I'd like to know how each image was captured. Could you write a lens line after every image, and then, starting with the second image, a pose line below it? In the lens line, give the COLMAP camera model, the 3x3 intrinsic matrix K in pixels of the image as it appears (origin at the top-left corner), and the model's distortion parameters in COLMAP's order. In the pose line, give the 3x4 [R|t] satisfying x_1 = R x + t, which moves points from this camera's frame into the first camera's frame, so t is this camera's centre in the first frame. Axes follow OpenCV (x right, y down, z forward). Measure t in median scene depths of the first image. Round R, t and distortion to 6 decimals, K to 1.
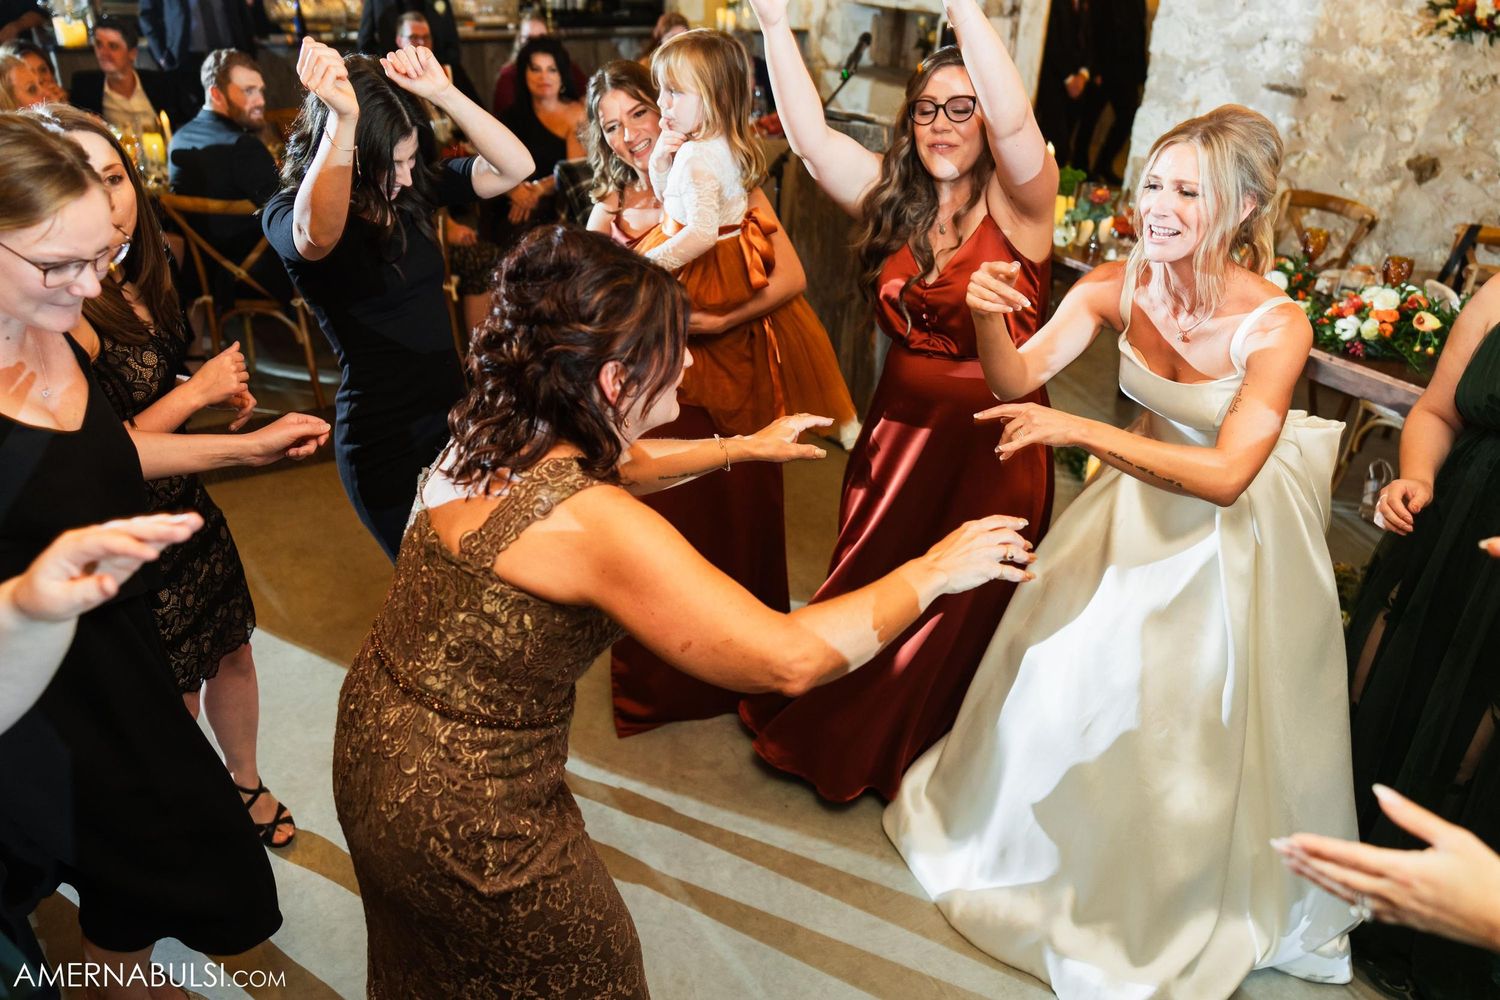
lens RADIAL K [[1144.6, 0, 750.0], [0, 1144.6, 500.0], [0, 0, 1]] dist [0.001859, 0.002672]
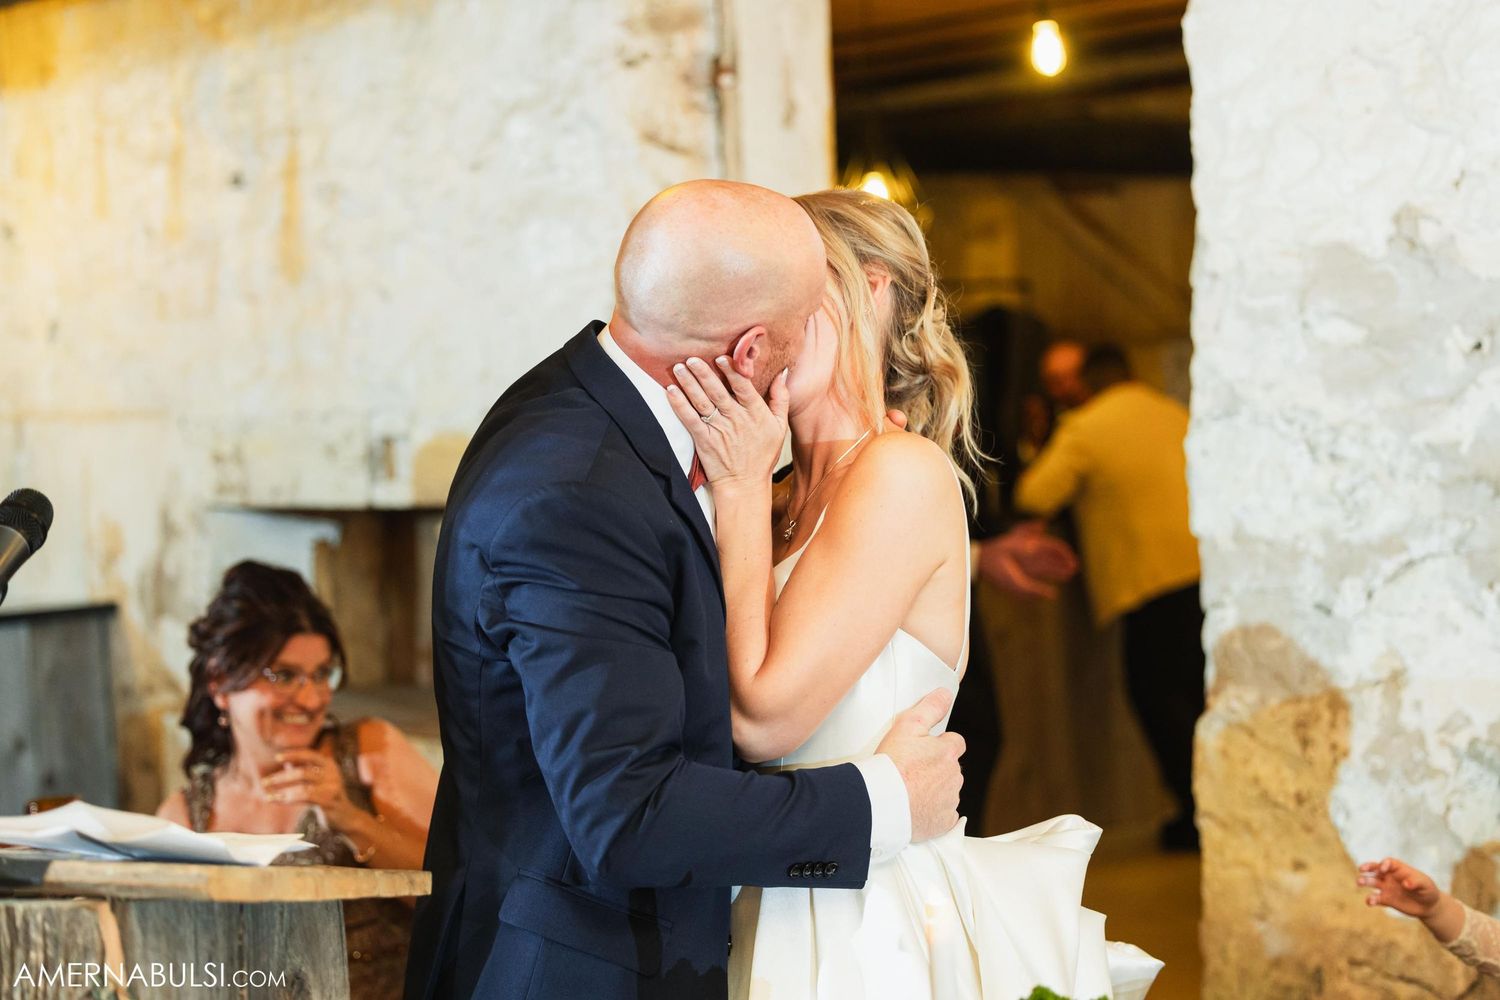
lens RADIAL K [[3008.3, 0, 750.0], [0, 3008.3, 500.0], [0, 0, 1]] dist [0.056513, 0.137859]
pose [[0.975522, -0.088034, 0.201512, 0.104708], [0.164328, 0.900775, -0.401996, -0.135335], [-0.146128, 0.425270, 0.893192, 0.407464]]
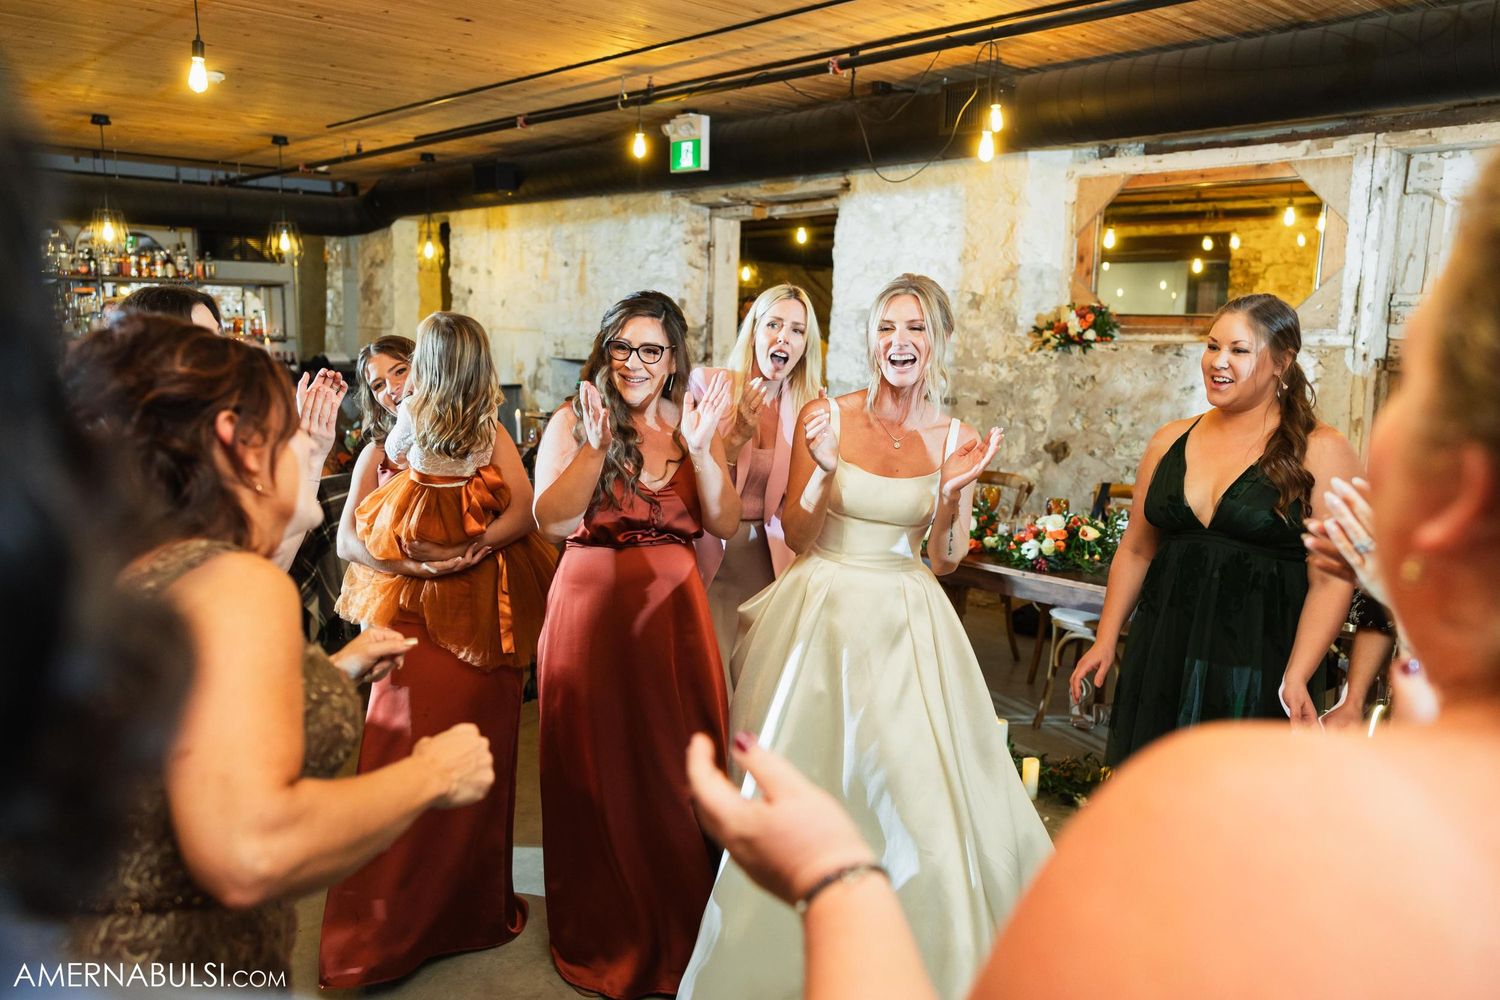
lens RADIAL K [[1144.6, 0, 750.0], [0, 1144.6, 500.0], [0, 0, 1]] dist [0.001859, 0.002672]
pose [[0.965722, -0.055490, 0.253579, -0.039736], [0.131047, 0.947478, -0.291740, 0.073217], [-0.224072, 0.314970, 0.922272, -0.032969]]
